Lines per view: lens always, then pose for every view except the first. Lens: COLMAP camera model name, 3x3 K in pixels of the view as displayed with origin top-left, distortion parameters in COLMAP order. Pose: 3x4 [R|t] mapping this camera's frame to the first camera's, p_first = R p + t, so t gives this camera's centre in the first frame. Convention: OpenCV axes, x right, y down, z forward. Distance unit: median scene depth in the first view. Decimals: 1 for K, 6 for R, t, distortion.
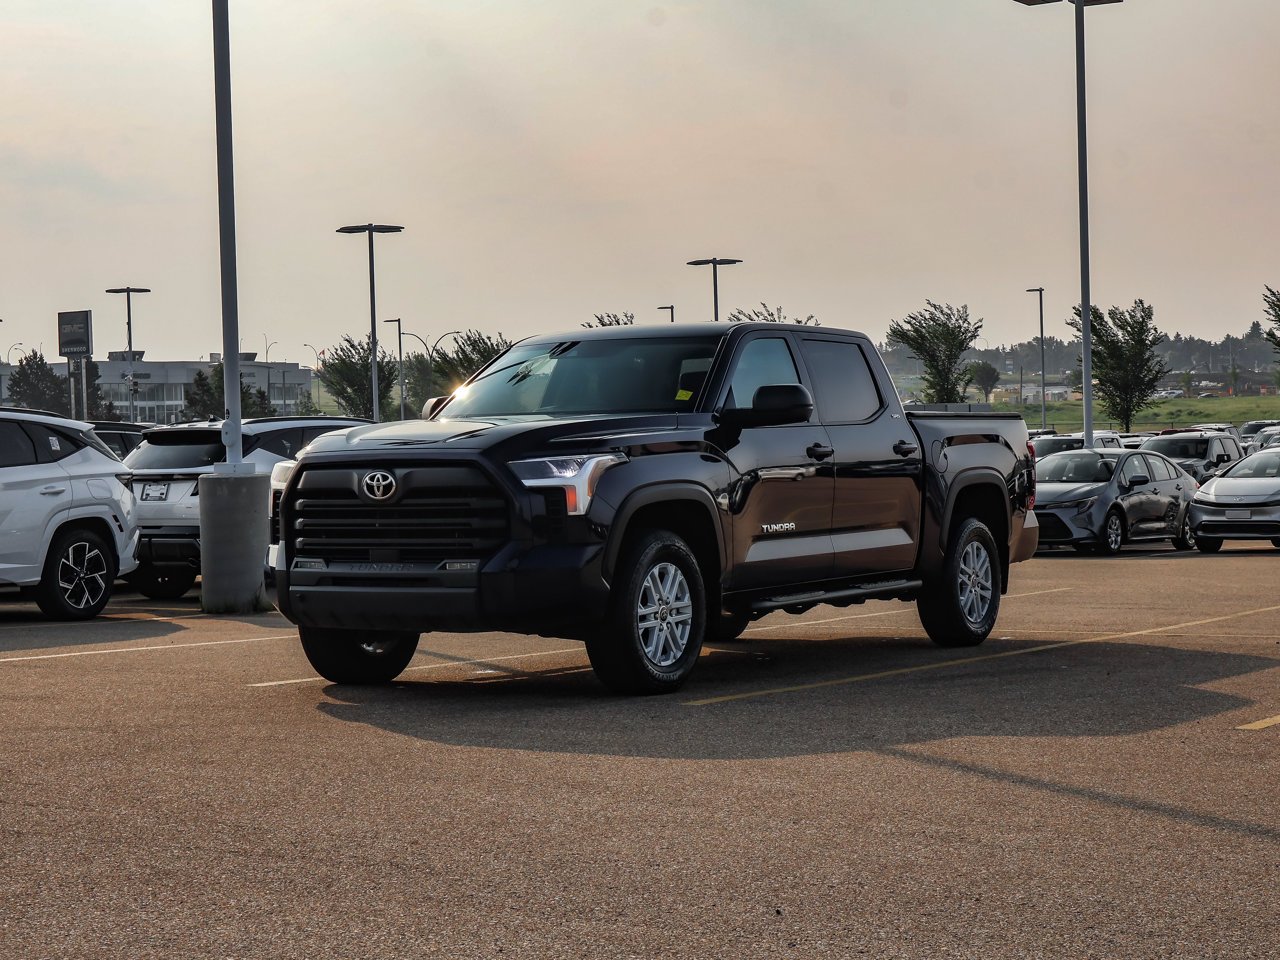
lens RADIAL K [[2344.9, 0, 636.7], [0, 2344.9, 478.8], [0, 0, 1]] dist [0.012488, 0.000000]
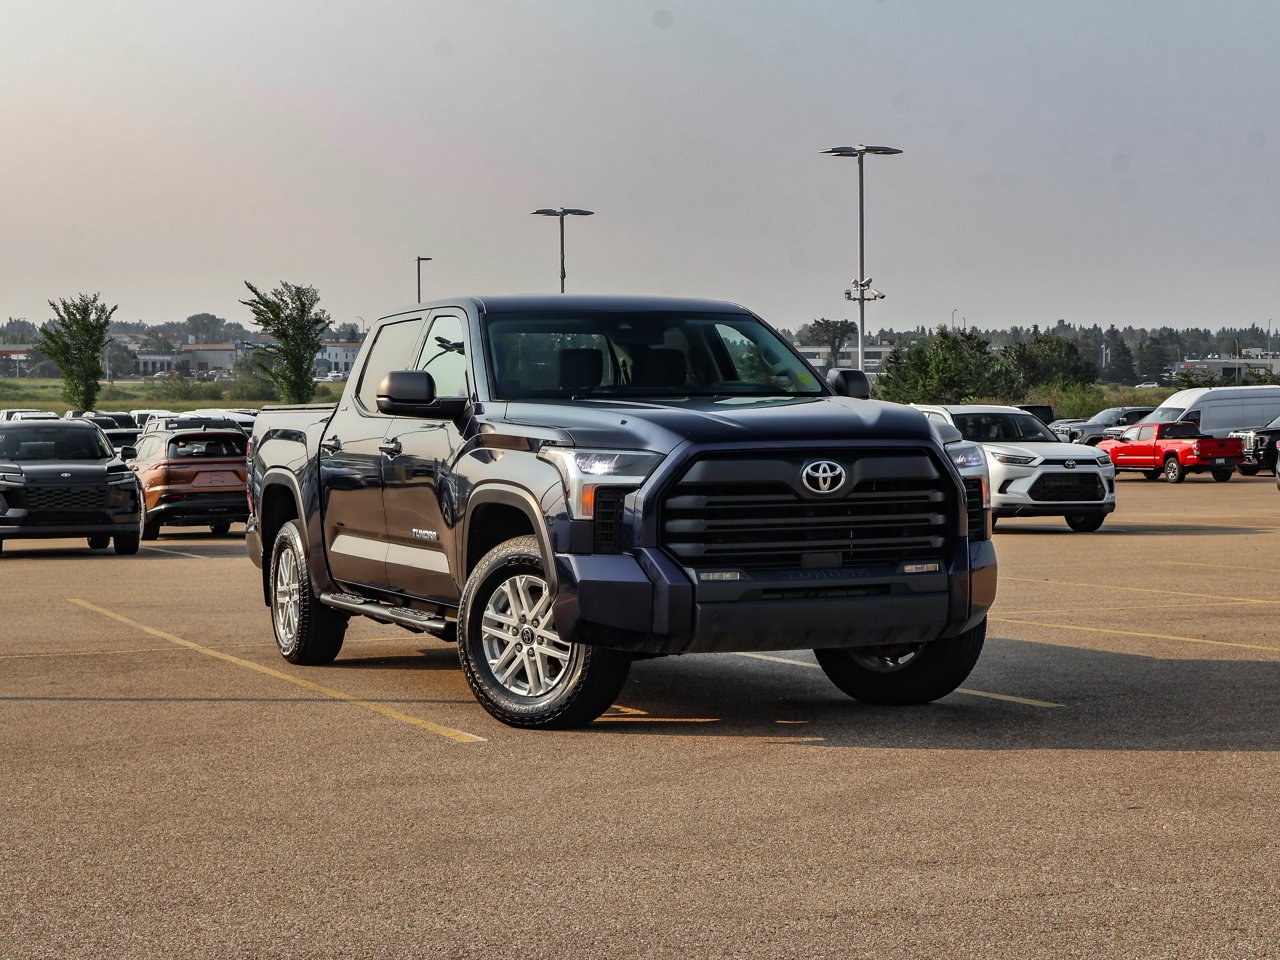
lens RADIAL K [[2344.9, 0, 641.6], [0, 2344.9, 483.8], [0, 0, 1]] dist [0.012488, 0.000000]
pose [[0.588879, -0.005818, 0.808201, -0.817847], [0.007394, 0.999971, 0.001811, 0.003232], [-0.808188, 0.004909, 0.588904, 0.560890]]
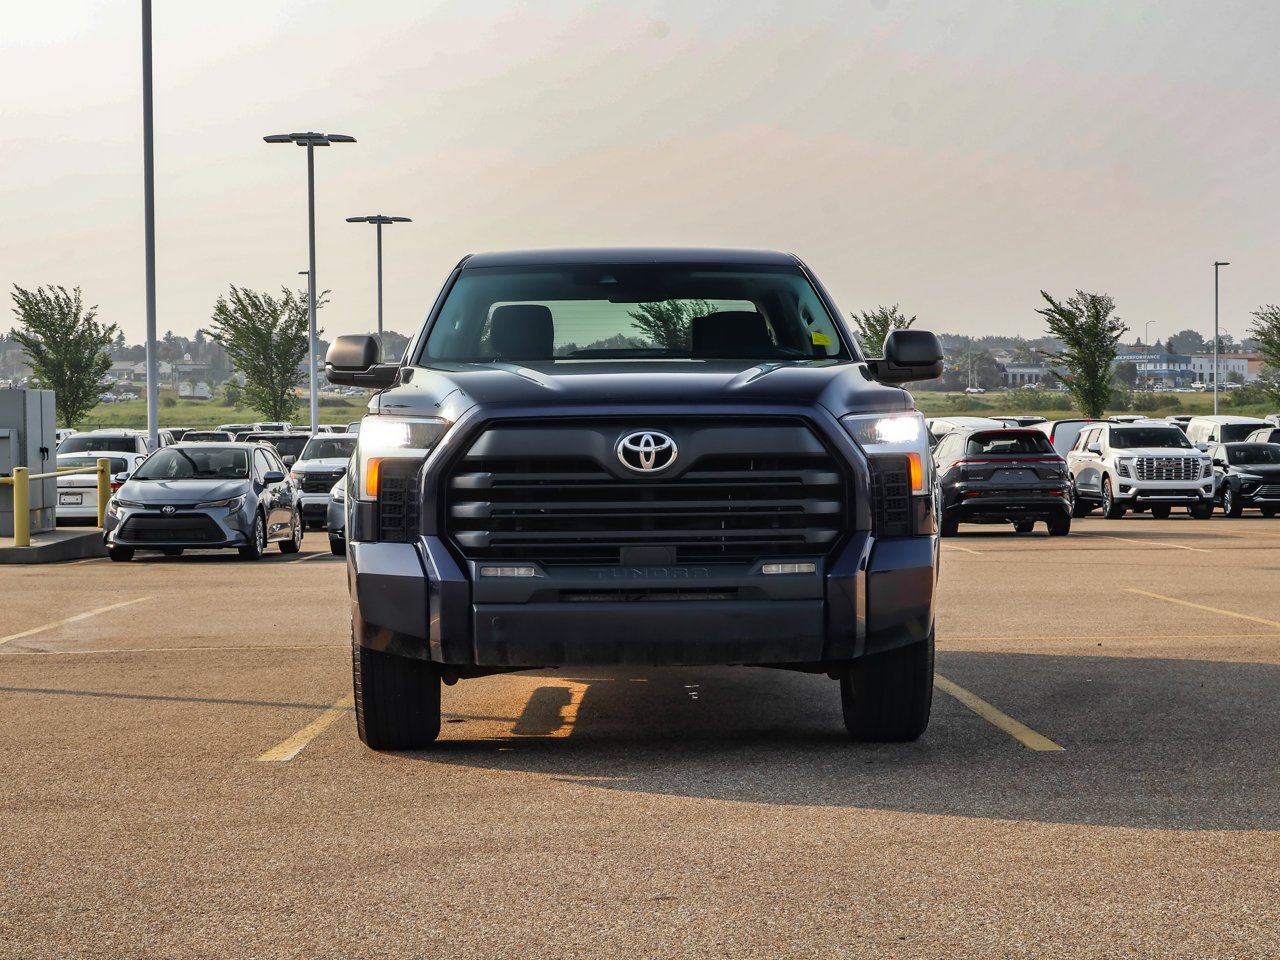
lens RADIAL K [[2344.9, 0, 638.5], [0, 2344.9, 479.0], [0, 0, 1]] dist [0.012488, 0.000000]
pose [[0.827492, 0.004986, 0.561455, -0.485559], [-0.002862, 0.999985, -0.004663, 0.013693], [-0.561470, 0.002251, 0.827494, 0.447343]]
